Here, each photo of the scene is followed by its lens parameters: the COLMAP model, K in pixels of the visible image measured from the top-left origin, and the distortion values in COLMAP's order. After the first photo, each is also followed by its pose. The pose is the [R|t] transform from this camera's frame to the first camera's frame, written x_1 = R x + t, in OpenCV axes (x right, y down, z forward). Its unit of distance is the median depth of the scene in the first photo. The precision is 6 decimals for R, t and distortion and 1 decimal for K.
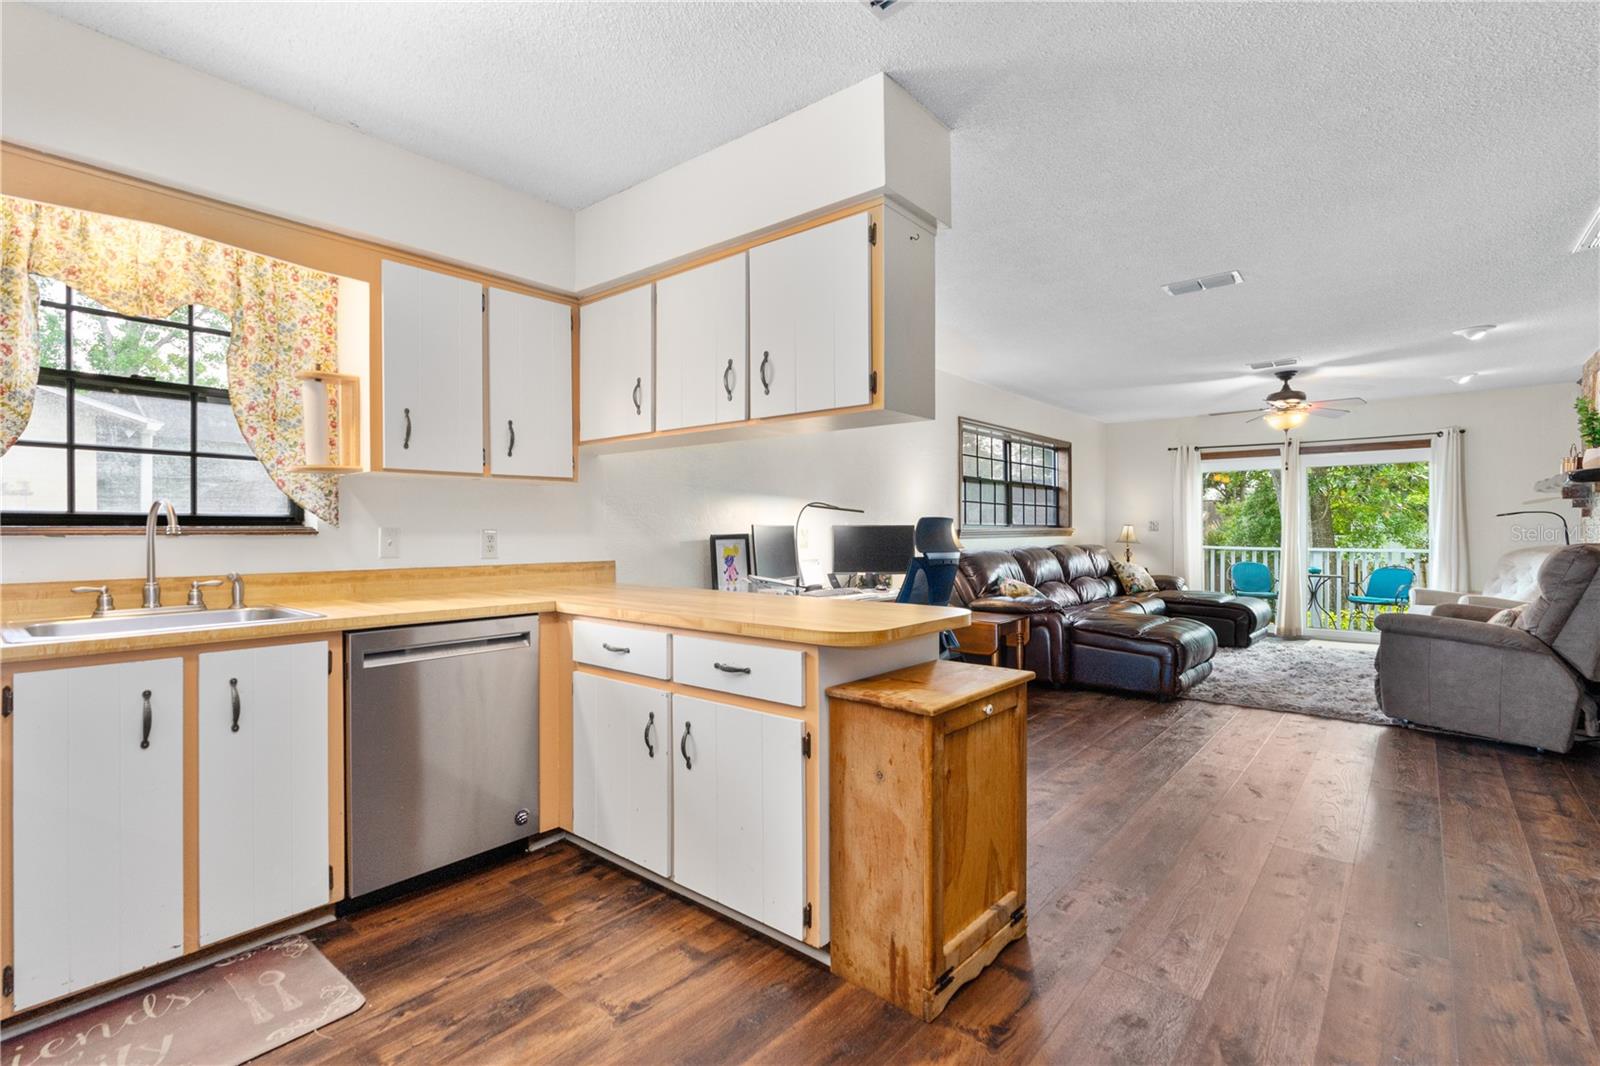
lens RADIAL K [[741.0, 0, 810.9], [0, 741.0, 531.8], [0, 0, 1]] dist [-0.000902, 0.000666]
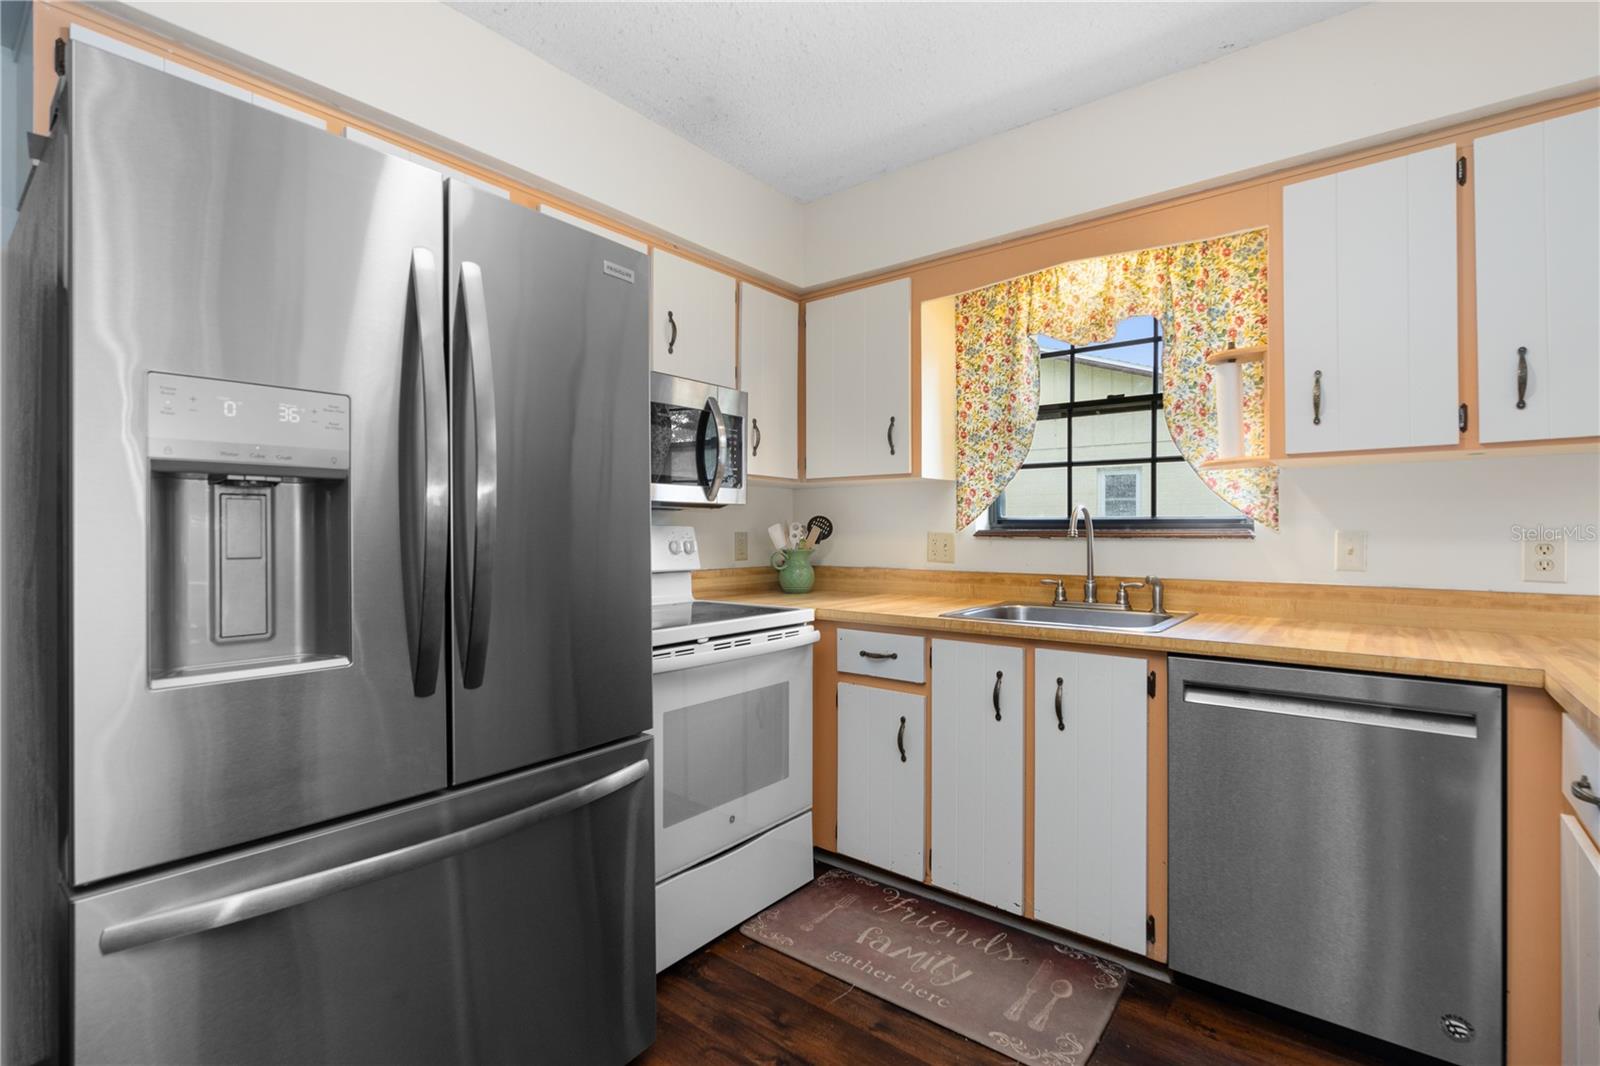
lens RADIAL K [[722.1, 0, 803.2], [0, 722.1, 528.5], [0, 0, 1]] dist [-0.001777, 0.000473]
pose [[0.018339, -0.002845, -0.999828, 0.101162], [-0.004345, 0.999986, -0.002925, -0.002158], [0.999822, 0.004398, 0.018326, 0.286140]]
